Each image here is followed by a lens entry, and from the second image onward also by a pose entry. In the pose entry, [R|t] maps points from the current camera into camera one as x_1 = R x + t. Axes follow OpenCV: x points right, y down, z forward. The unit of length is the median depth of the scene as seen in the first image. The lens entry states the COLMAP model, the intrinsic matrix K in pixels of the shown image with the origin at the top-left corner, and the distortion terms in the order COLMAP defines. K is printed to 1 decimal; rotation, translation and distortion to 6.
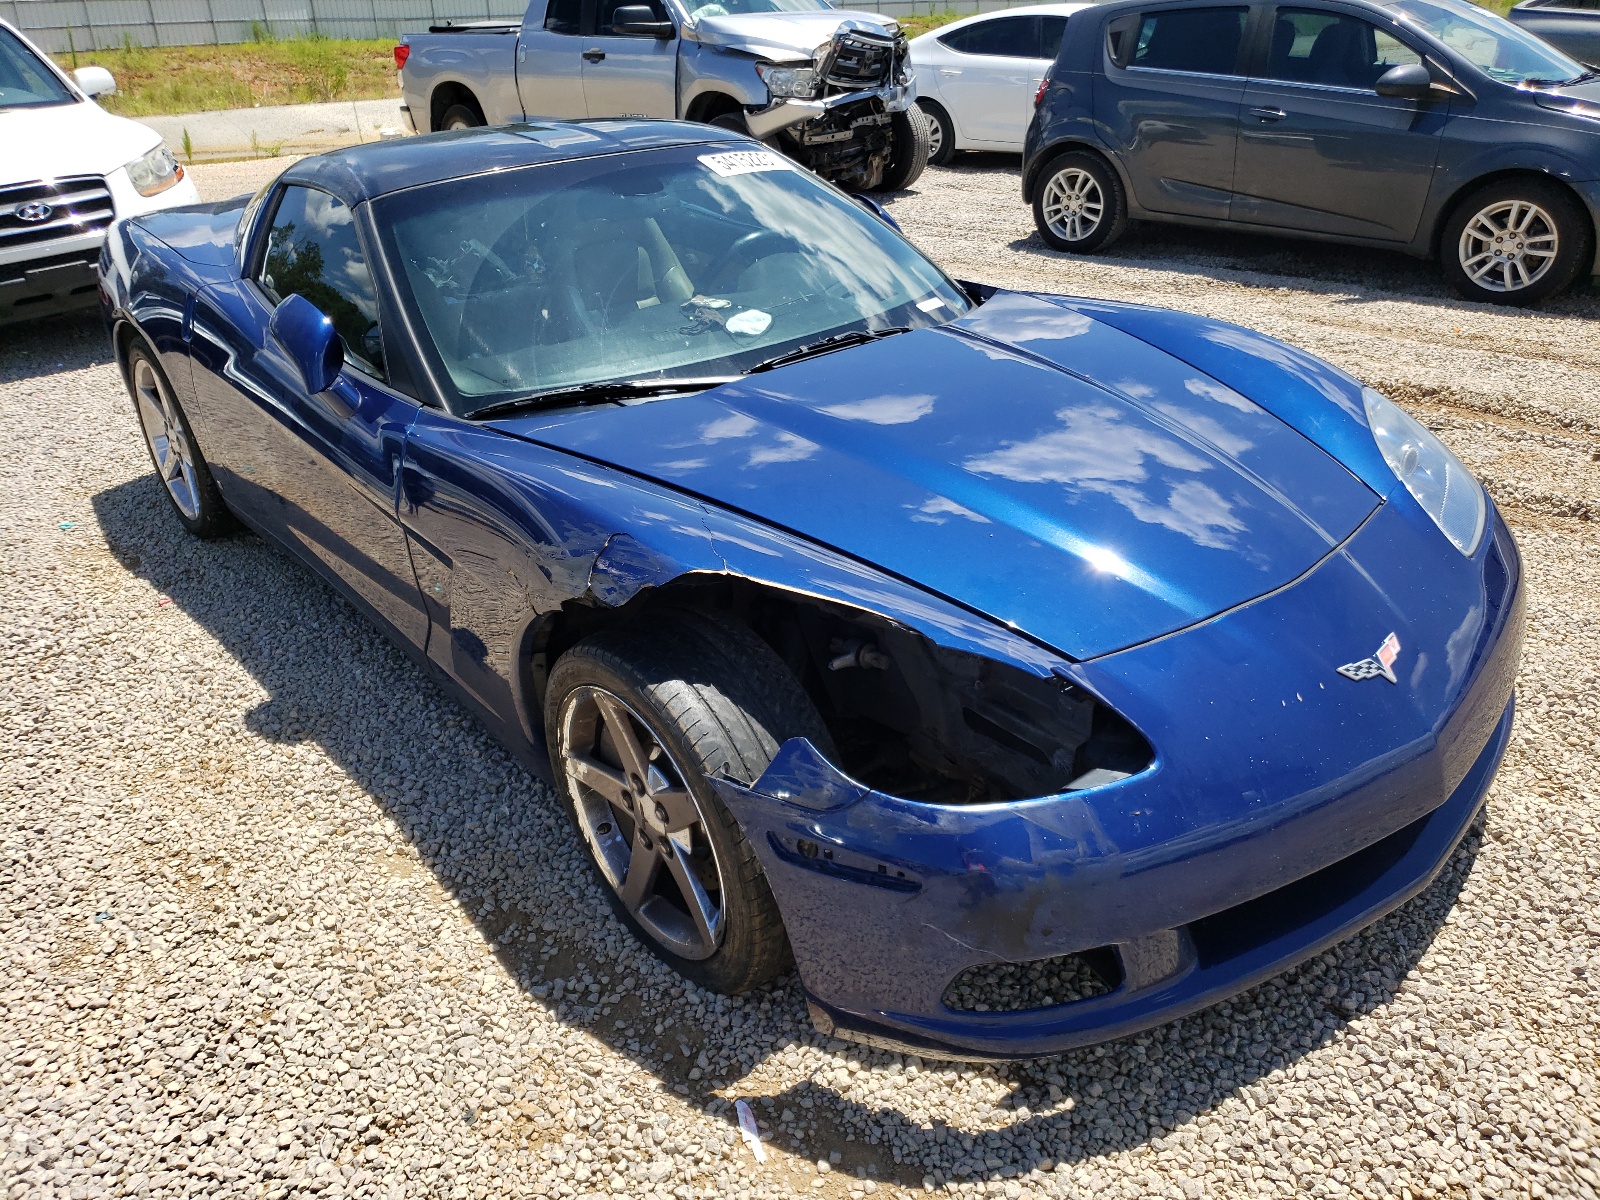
lens RADIAL K [[1228.4, 0, 804.7], [0, 1228.4, 594.7], [0, 0, 1]] dist [0.020928, -0.013541]
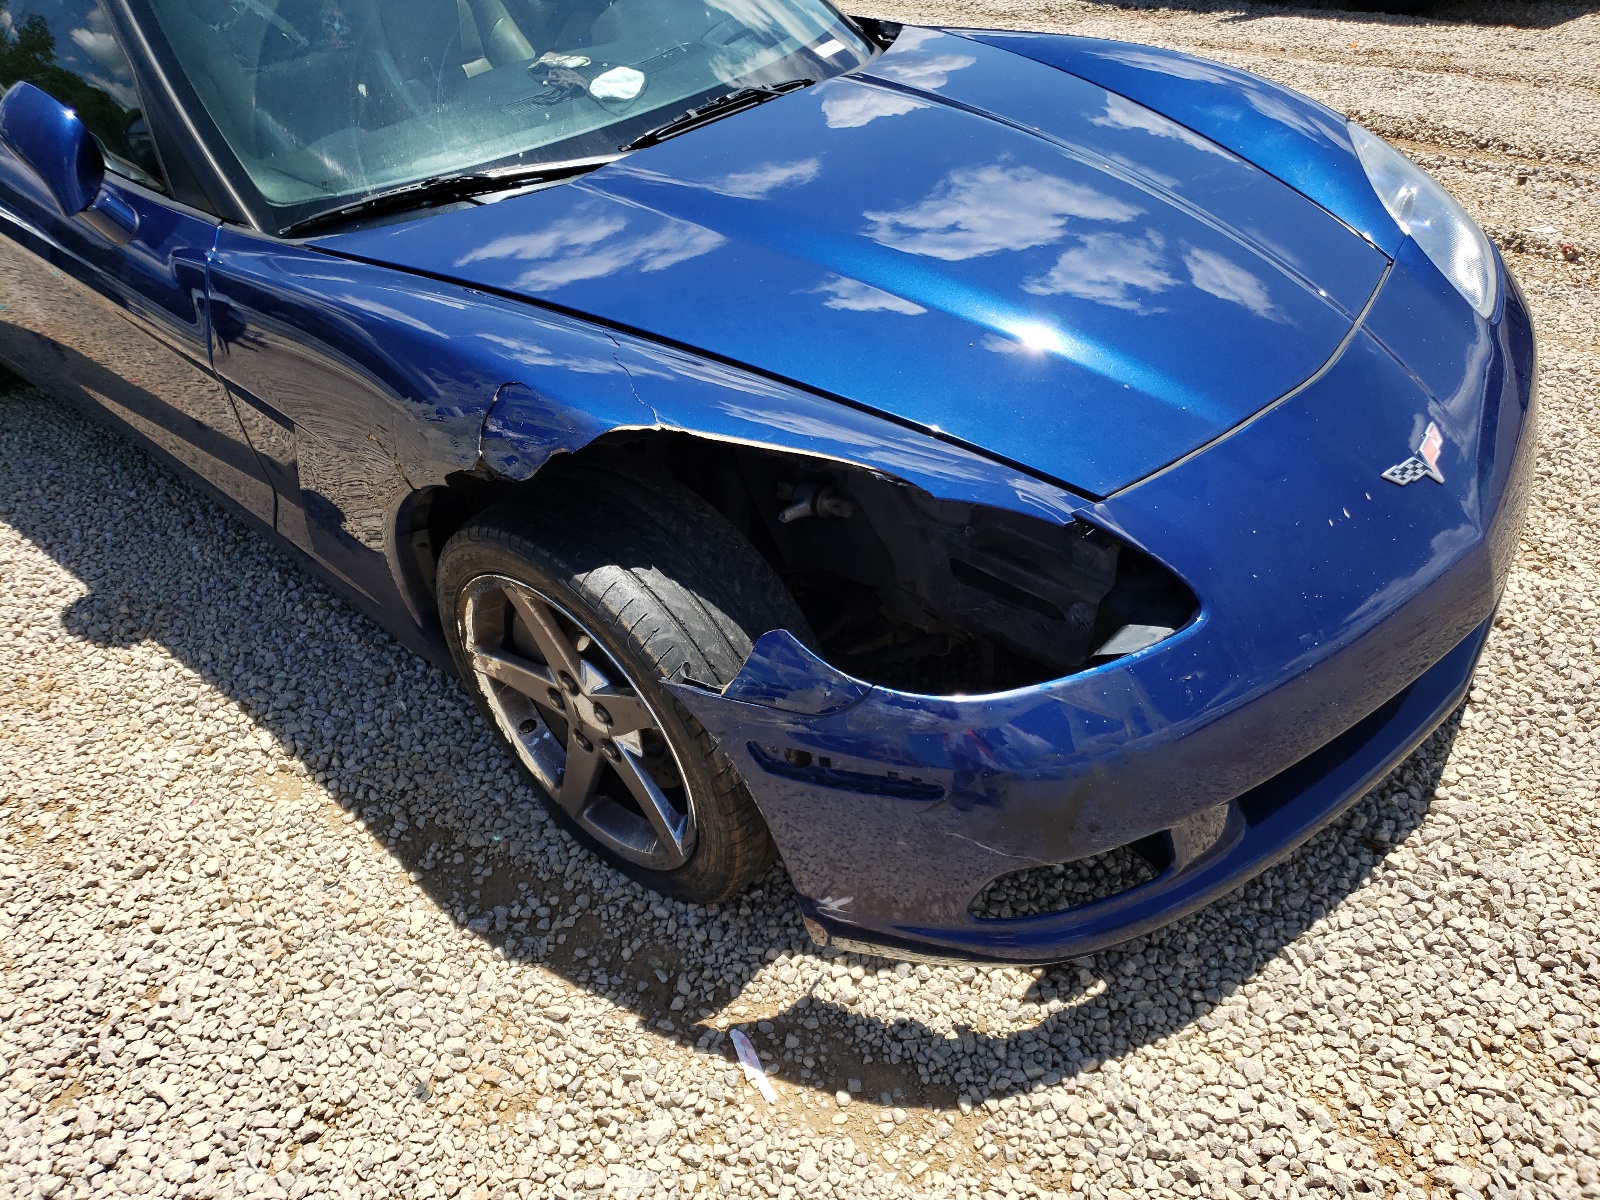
lens RADIAL K [[1228.4, 0, 799.7], [0, 1228.4, 600.9], [0, 0, 1]] dist [0.020928, -0.013541]
pose [[0.990072, -0.100938, 0.097825, -0.056878], [0.080956, 0.978402, 0.190201, -0.045873], [-0.114910, -0.180393, 0.976859, 0.180830]]
